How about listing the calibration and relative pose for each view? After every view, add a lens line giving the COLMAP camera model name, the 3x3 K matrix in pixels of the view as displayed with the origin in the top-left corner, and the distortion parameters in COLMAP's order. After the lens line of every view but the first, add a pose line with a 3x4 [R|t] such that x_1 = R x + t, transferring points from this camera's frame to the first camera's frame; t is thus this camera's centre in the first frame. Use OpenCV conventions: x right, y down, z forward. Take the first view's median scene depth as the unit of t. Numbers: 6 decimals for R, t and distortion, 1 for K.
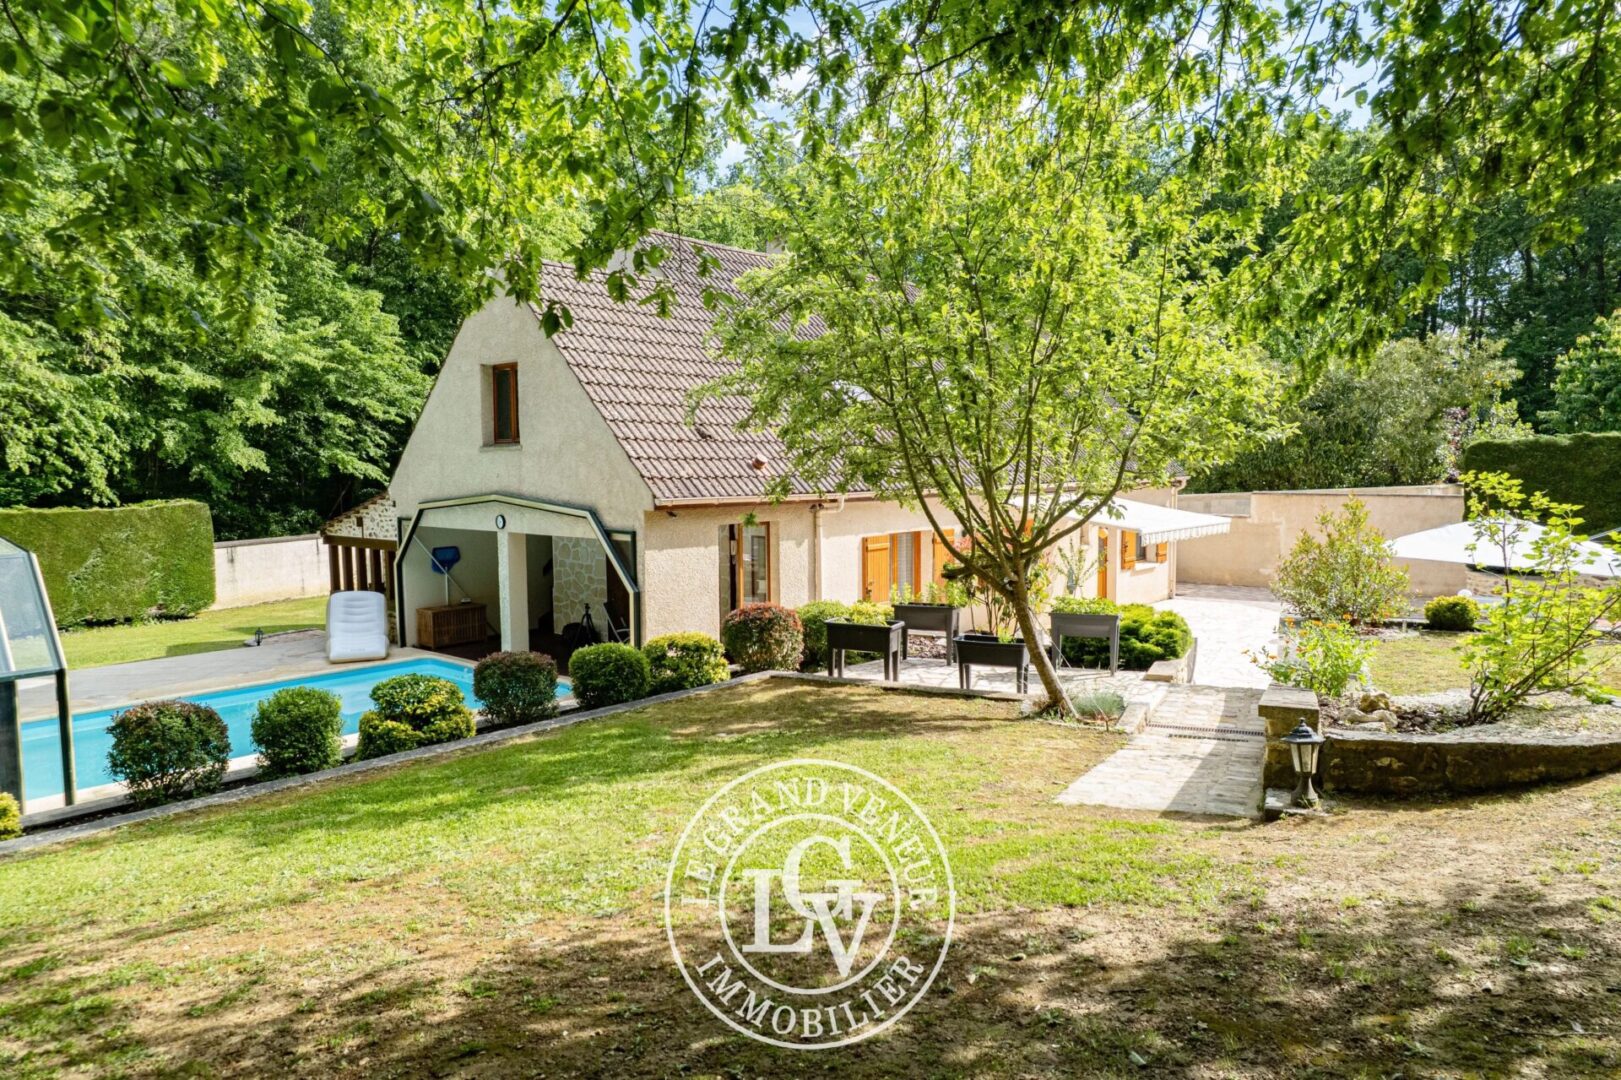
lens RADIAL K [[1037.0, 0, 810.5], [0, 1037.0, 540.0], [0, 0, 1]] dist [-0.073444, 0.066344]
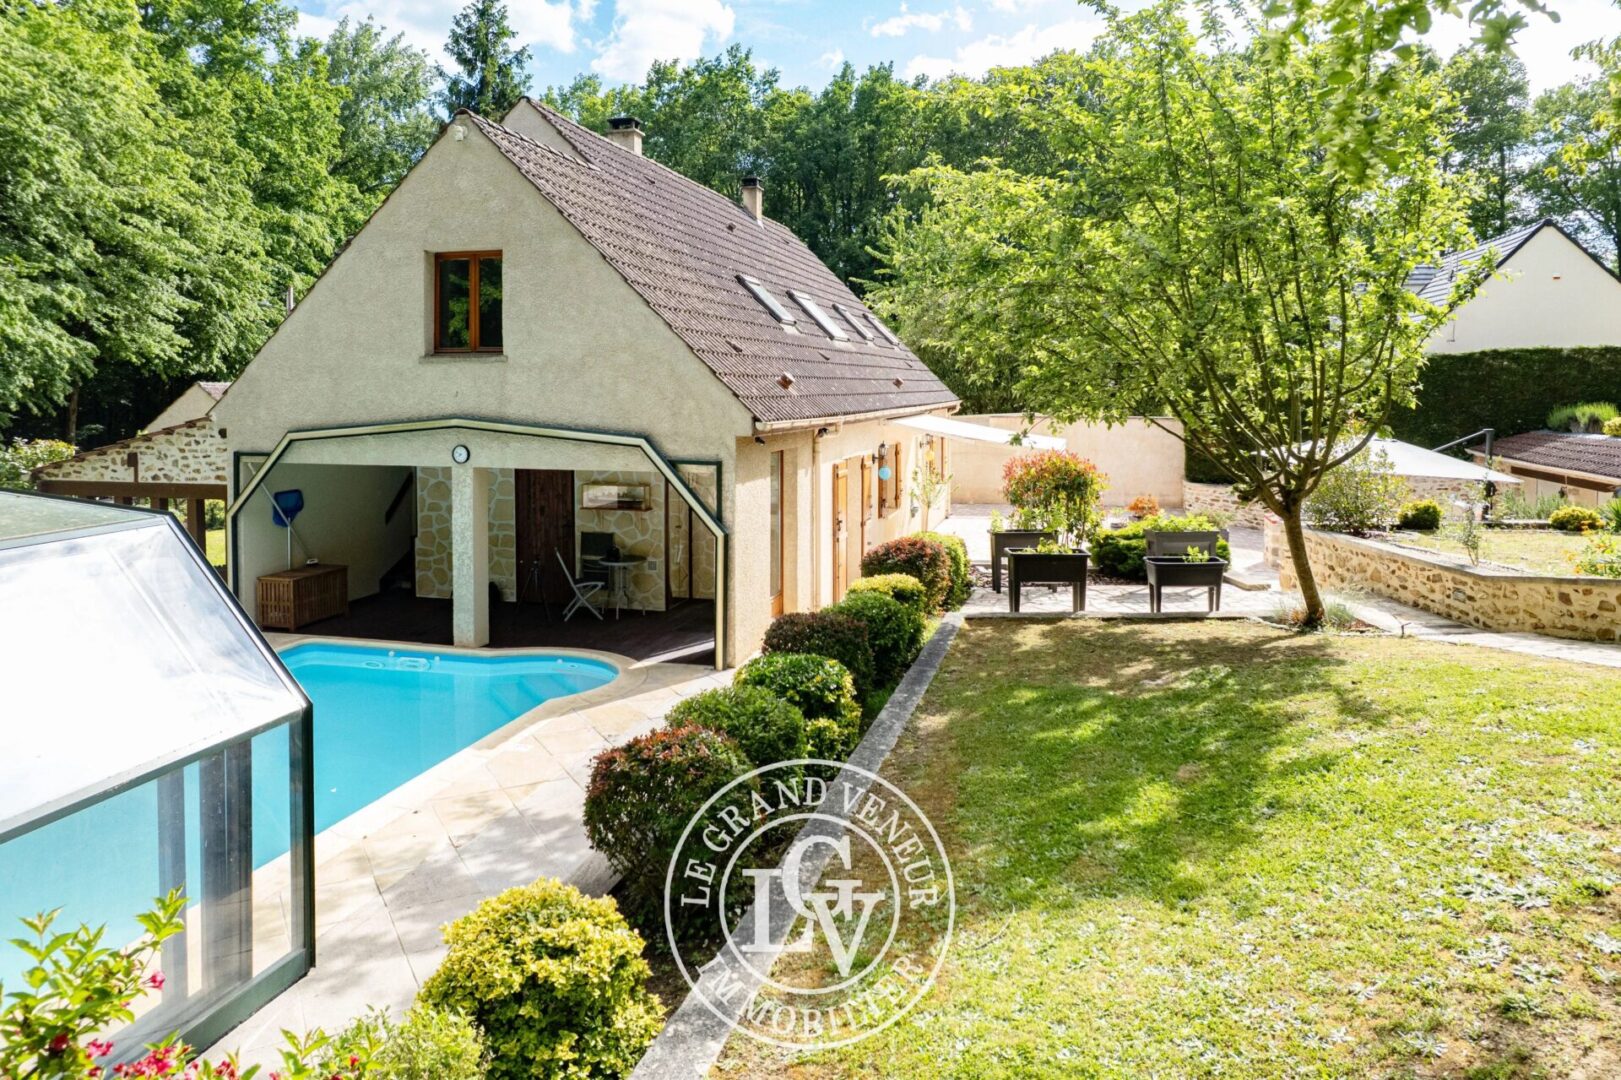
lens RADIAL K [[1037.0, 0, 810.5], [0, 1037.0, 540.0], [0, 0, 1]] dist [-0.073444, 0.066344]
pose [[0.893497, -0.055168, 0.445669, -0.429132], [0.023361, 0.996792, 0.076553, -0.006641], [-0.448462, -0.057989, 0.891919, 0.194299]]
